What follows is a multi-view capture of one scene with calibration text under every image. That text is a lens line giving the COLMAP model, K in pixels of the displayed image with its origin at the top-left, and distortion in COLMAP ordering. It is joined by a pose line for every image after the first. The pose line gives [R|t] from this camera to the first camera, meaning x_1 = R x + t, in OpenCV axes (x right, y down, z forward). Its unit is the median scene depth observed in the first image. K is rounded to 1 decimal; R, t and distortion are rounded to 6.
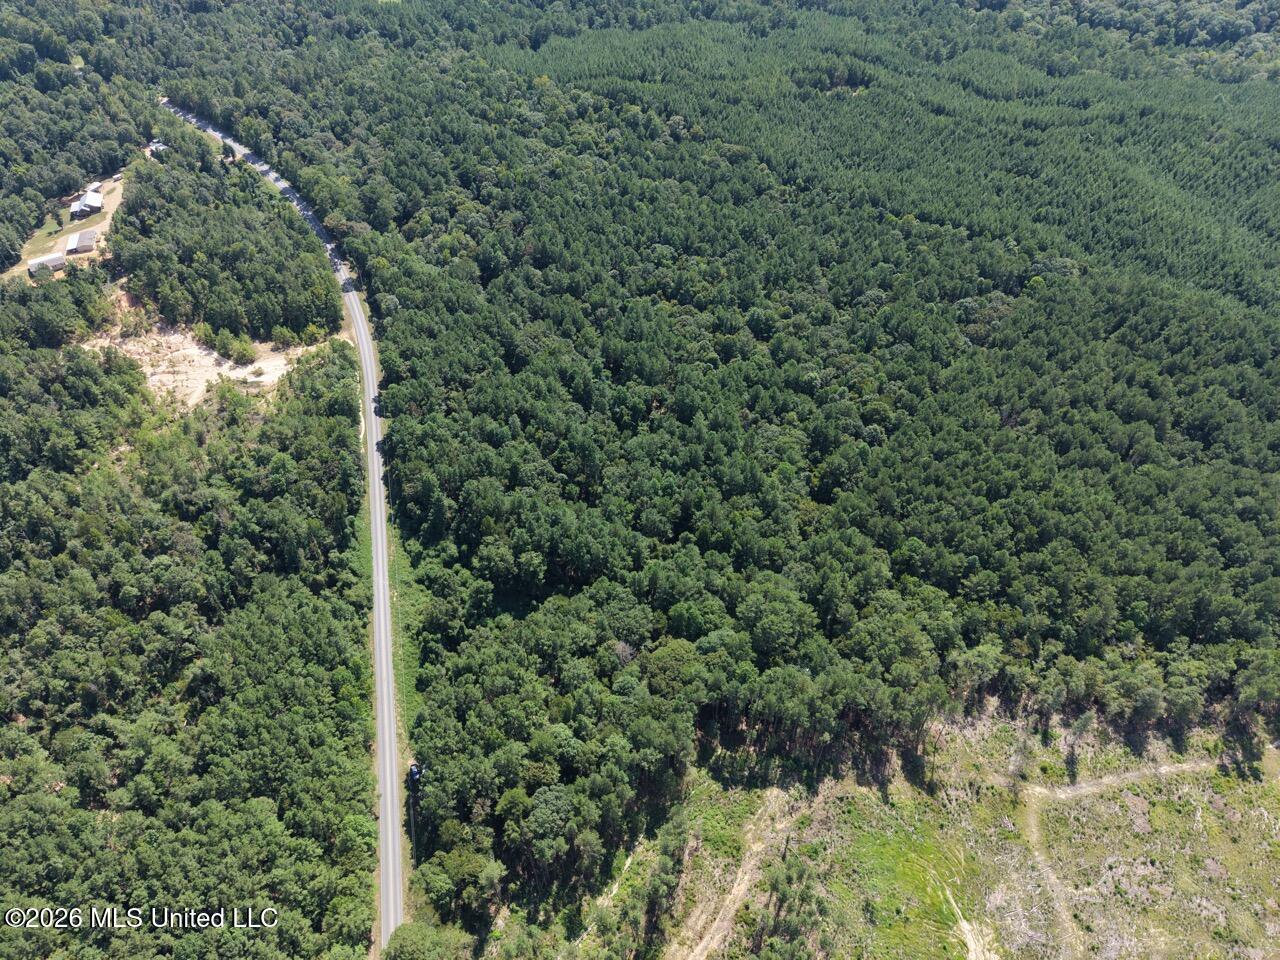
lens RADIAL K [[856.6, 0, 638.5], [0, 856.6, 481.9], [0, 0, 1]] dist [0.035003, -0.033847]
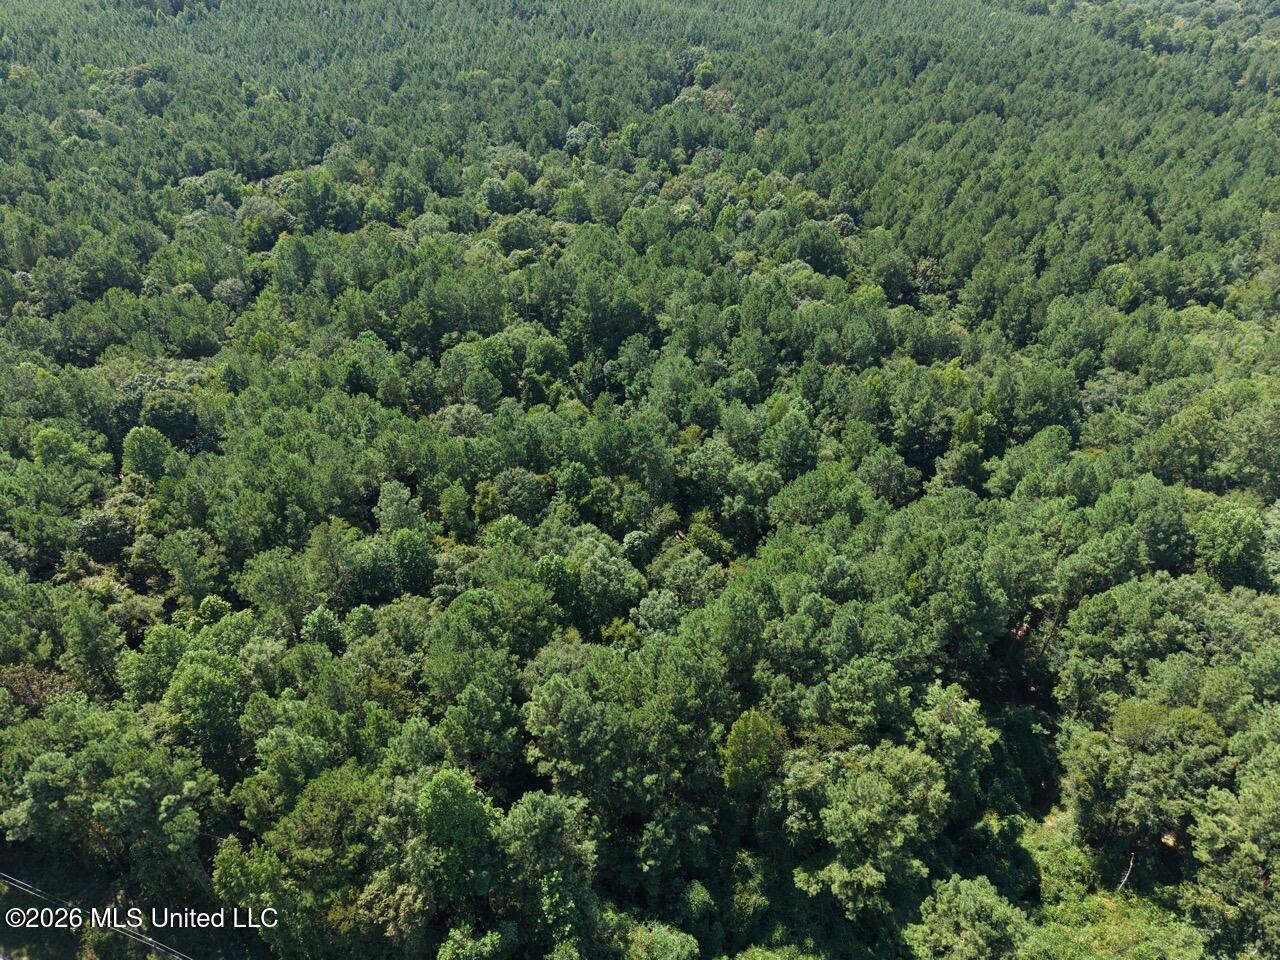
lens RADIAL K [[856.6, 0, 638.5], [0, 856.6, 481.9], [0, 0, 1]] dist [0.035003, -0.033847]
pose [[0.563002, -0.483436, 0.670312, -0.283988], [0.575993, 0.811162, 0.101235, -0.055608], [-0.592672, 0.329100, 0.735142, 0.664810]]
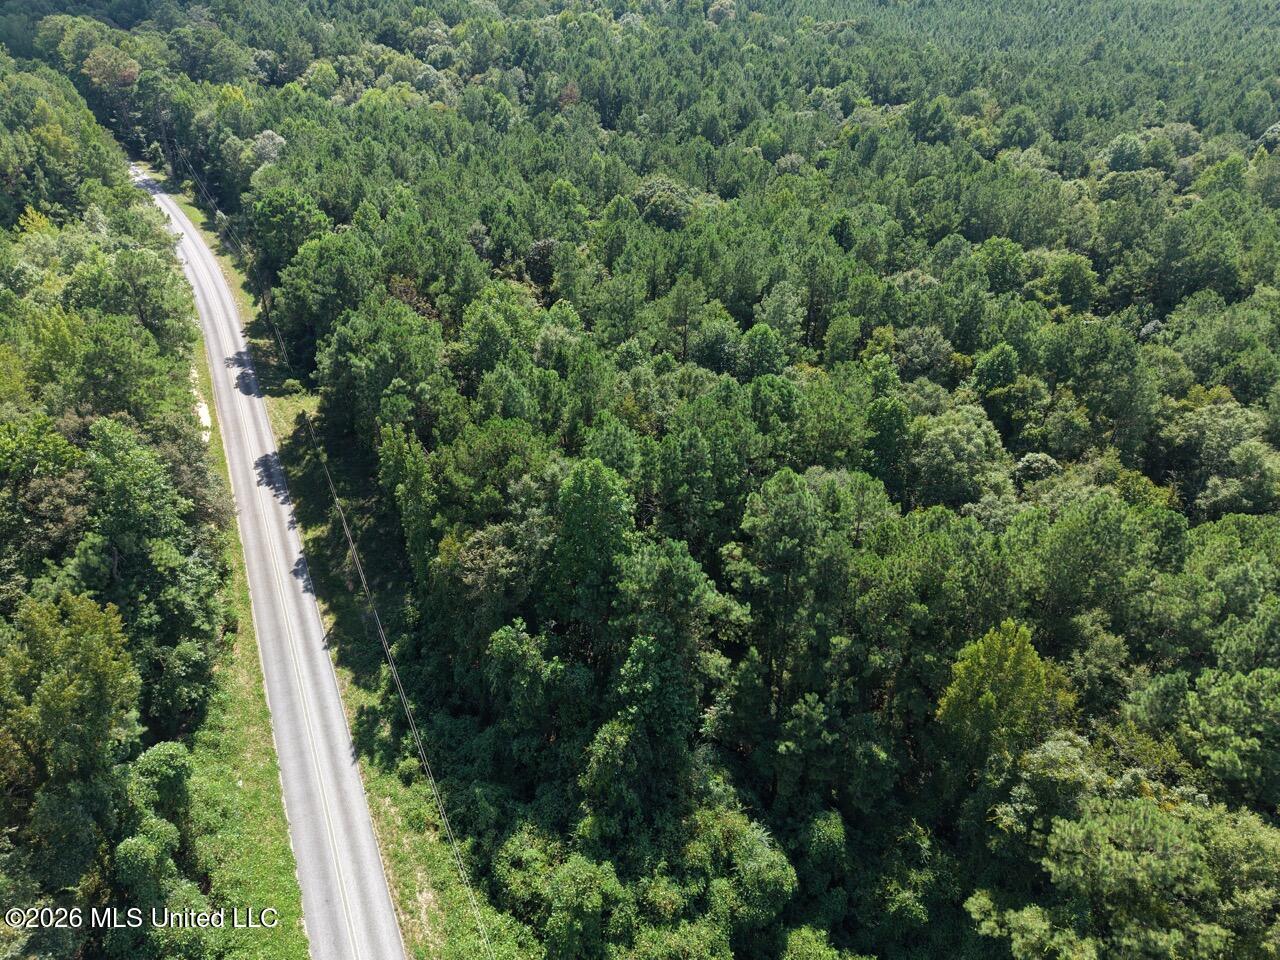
lens RADIAL K [[856.6, 0, 638.5], [0, 856.6, 481.9], [0, 0, 1]] dist [0.035003, -0.033847]
pose [[0.977791, -0.093593, 0.187525, -0.232993], [0.129880, 0.972824, -0.191691, 0.029187], [-0.164488, 0.211789, 0.963374, 0.699141]]
